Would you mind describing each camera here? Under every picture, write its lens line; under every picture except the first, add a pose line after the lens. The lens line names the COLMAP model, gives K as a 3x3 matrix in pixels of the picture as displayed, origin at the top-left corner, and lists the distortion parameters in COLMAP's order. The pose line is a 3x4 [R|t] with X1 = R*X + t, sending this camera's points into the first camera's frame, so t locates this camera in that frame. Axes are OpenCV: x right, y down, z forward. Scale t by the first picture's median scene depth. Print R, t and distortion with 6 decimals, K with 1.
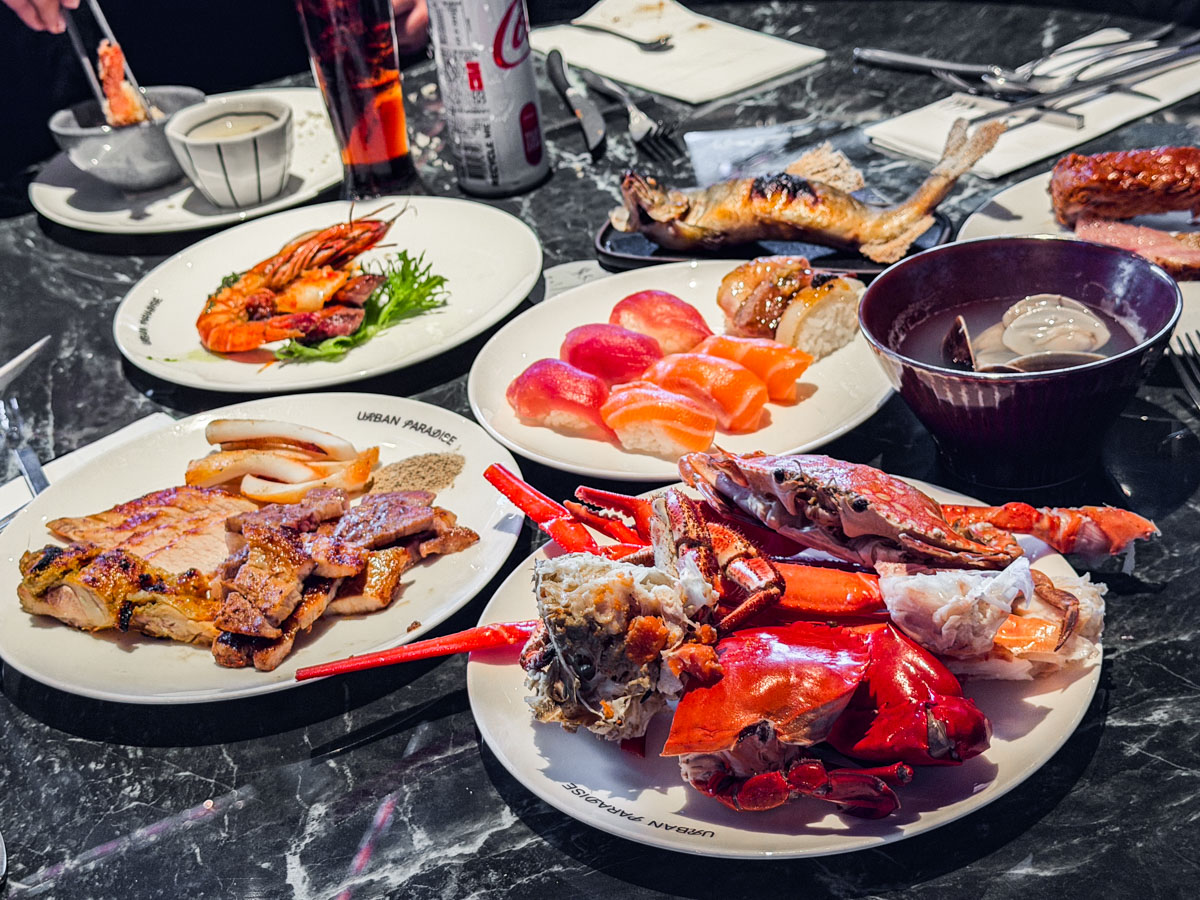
lens RADIAL K [[1800.6, 0, 600.0], [0, 1800.6, 450.0], [0, 0, 1]] dist [0.017833, 0.021556]
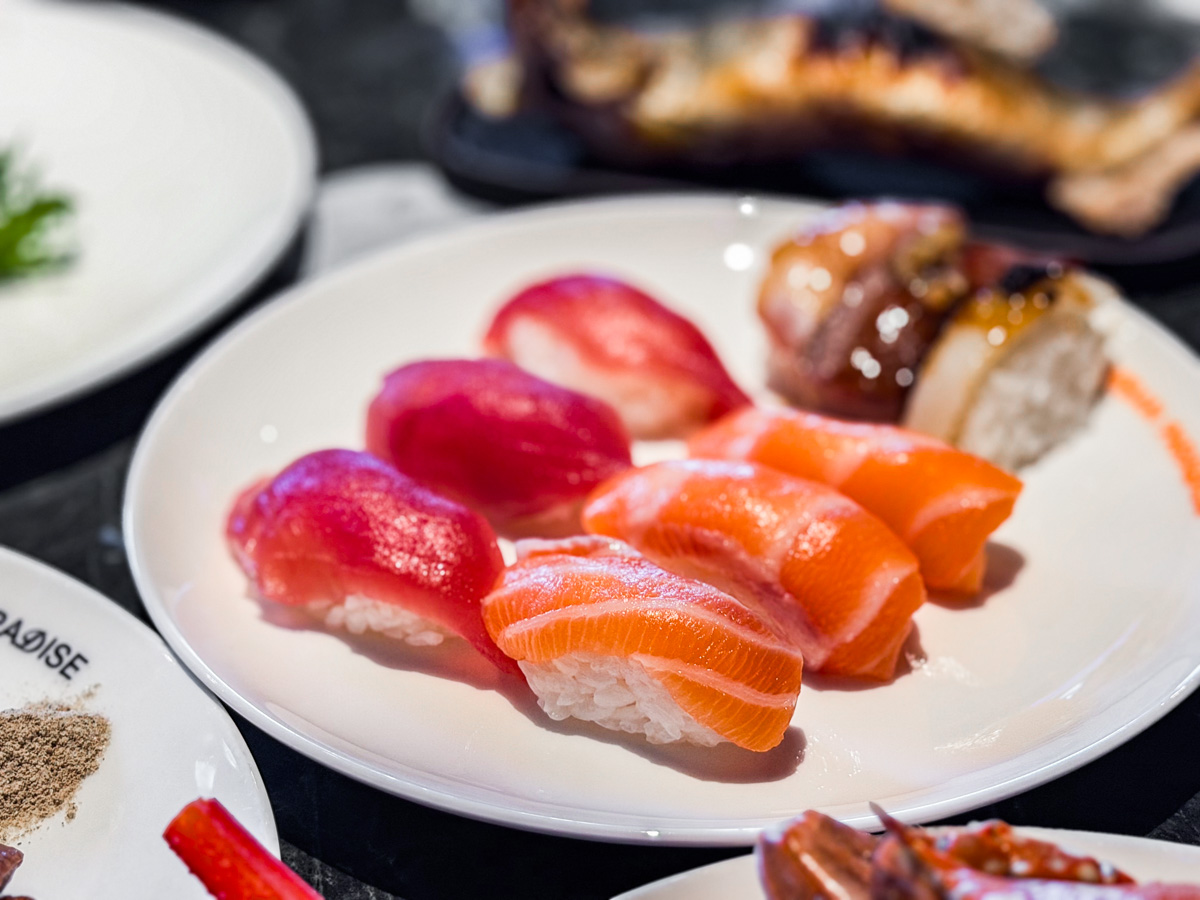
lens RADIAL K [[2424.2, 0, 600.0], [0, 2424.2, 450.0], [0, 0, 1]] dist [0.037960, 0.376464]
pose [[0.990090, 0.044543, 0.133185, -0.041999], [-0.049371, 0.998230, 0.033171, -0.068878], [-0.131471, -0.039417, 0.990536, 0.471149]]
